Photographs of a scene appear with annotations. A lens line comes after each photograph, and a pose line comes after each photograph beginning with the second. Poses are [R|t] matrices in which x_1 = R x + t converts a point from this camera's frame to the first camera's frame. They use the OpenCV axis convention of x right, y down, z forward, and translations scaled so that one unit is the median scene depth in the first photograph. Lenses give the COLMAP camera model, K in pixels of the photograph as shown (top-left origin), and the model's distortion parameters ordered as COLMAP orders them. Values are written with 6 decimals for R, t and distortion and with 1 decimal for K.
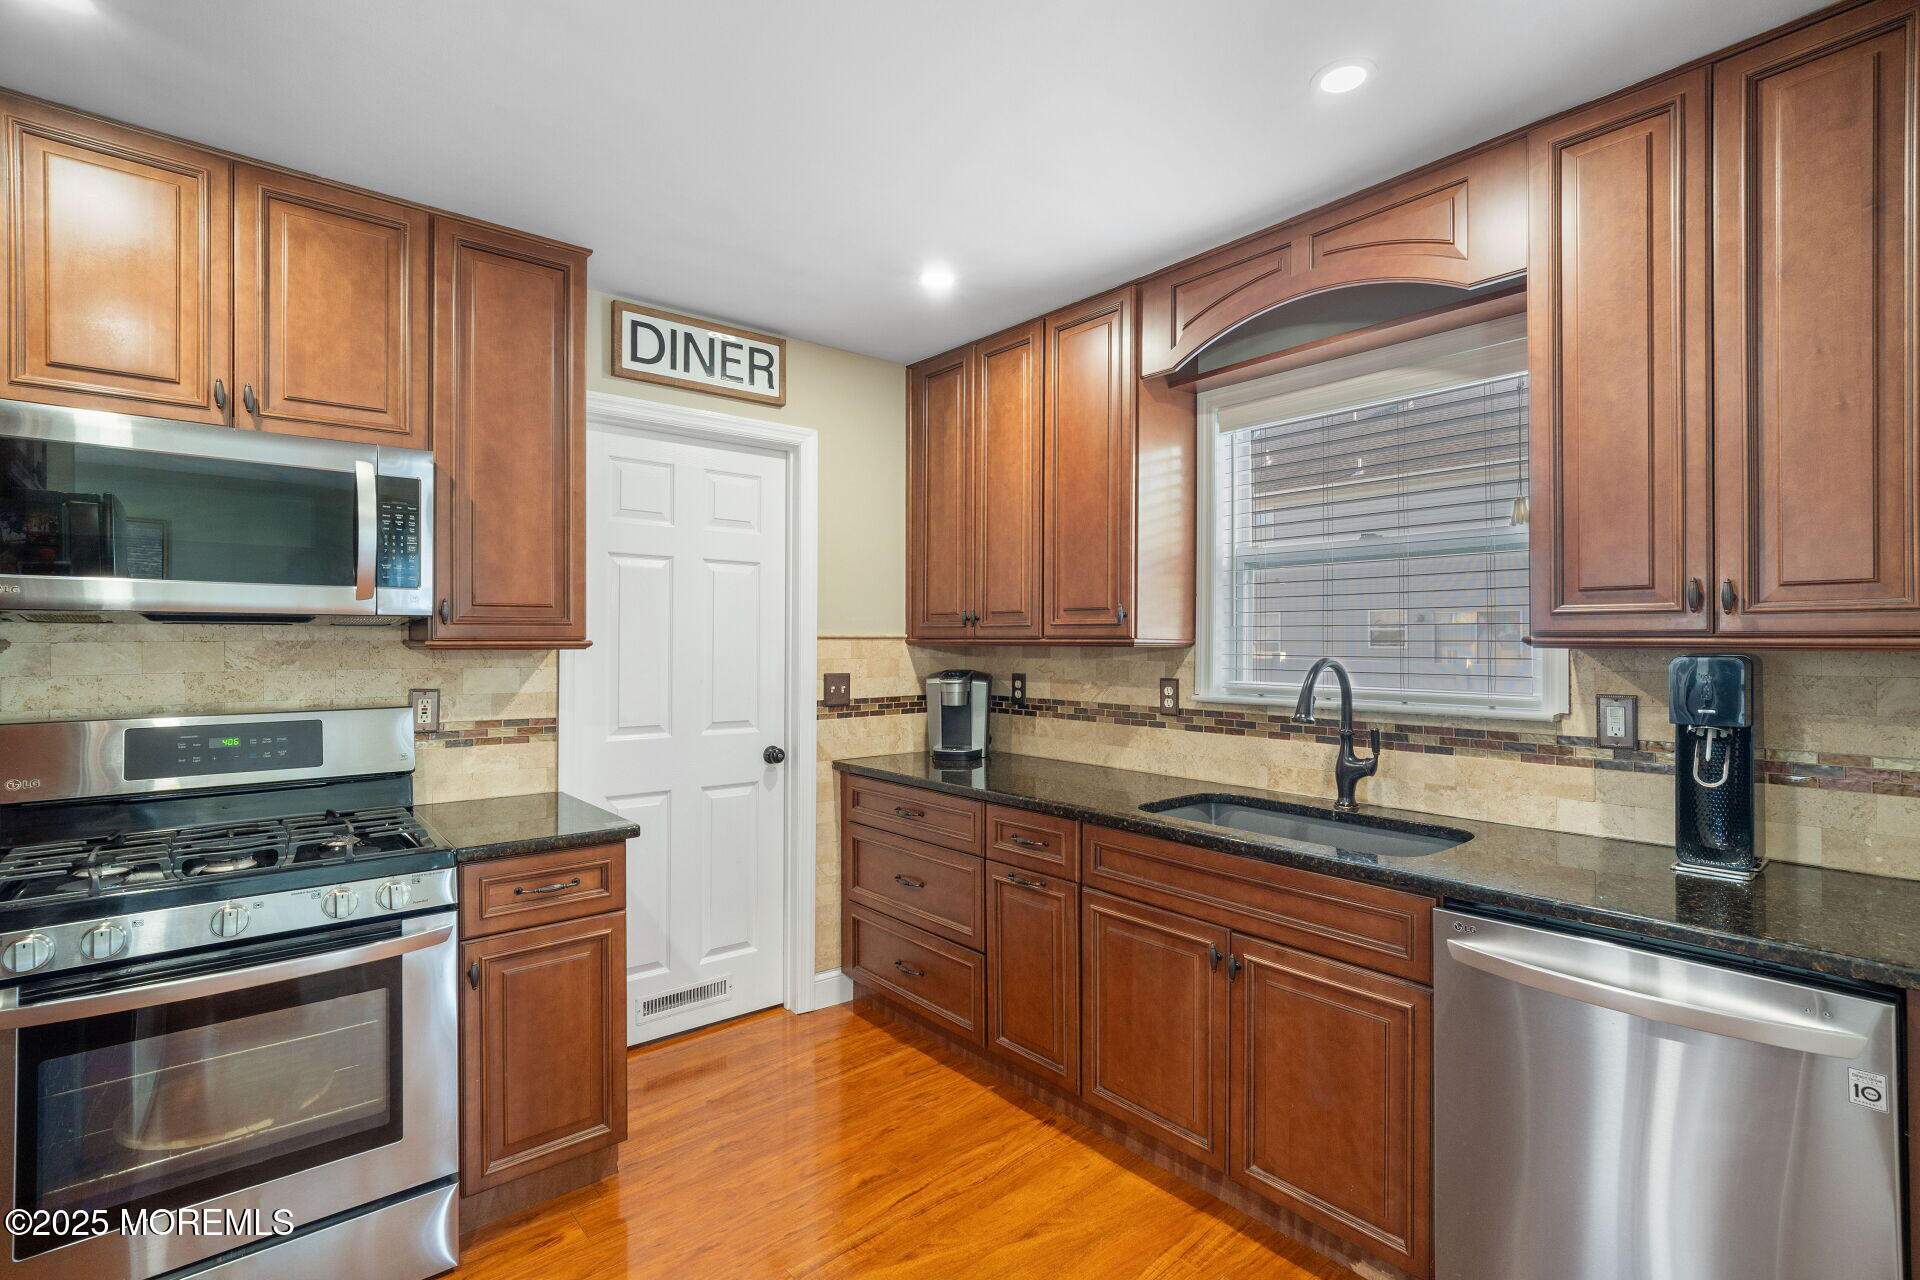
lens RADIAL K [[892.6, 0, 950.5], [0, 892.6, 649.8], [0, 0, 1]] dist [-0.010673, 0.001908]
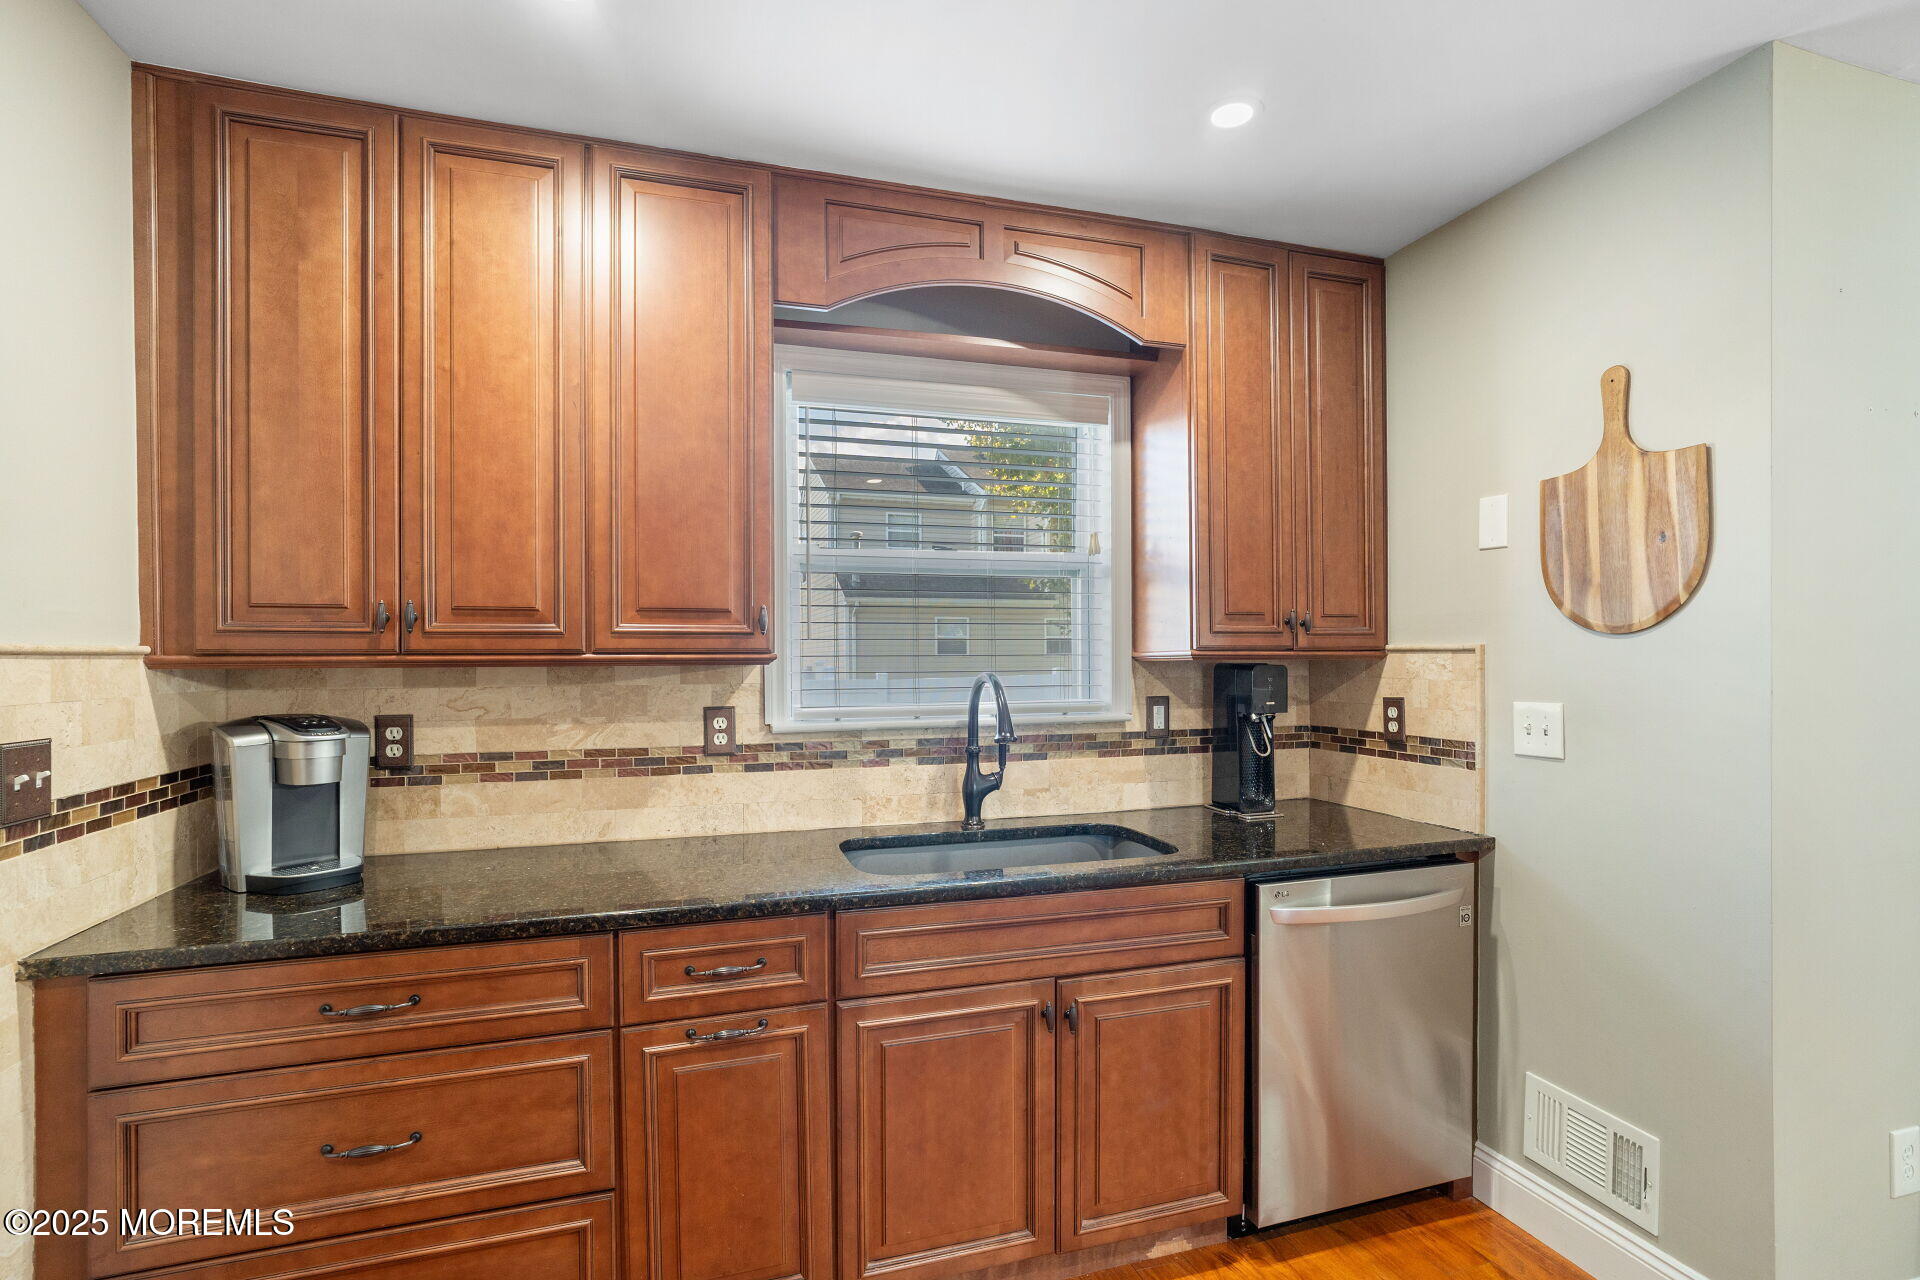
lens RADIAL K [[908.9, 0, 964.3], [0, 908.9, 674.9], [0, 0, 1]] dist [-0.008226, 0.000287]
pose [[0.377350, -0.021033, 0.925832, -0.423968], [0.015191, 0.999748, 0.016520, -0.004717], [-0.925946, 0.007831, 0.377574, 0.562329]]
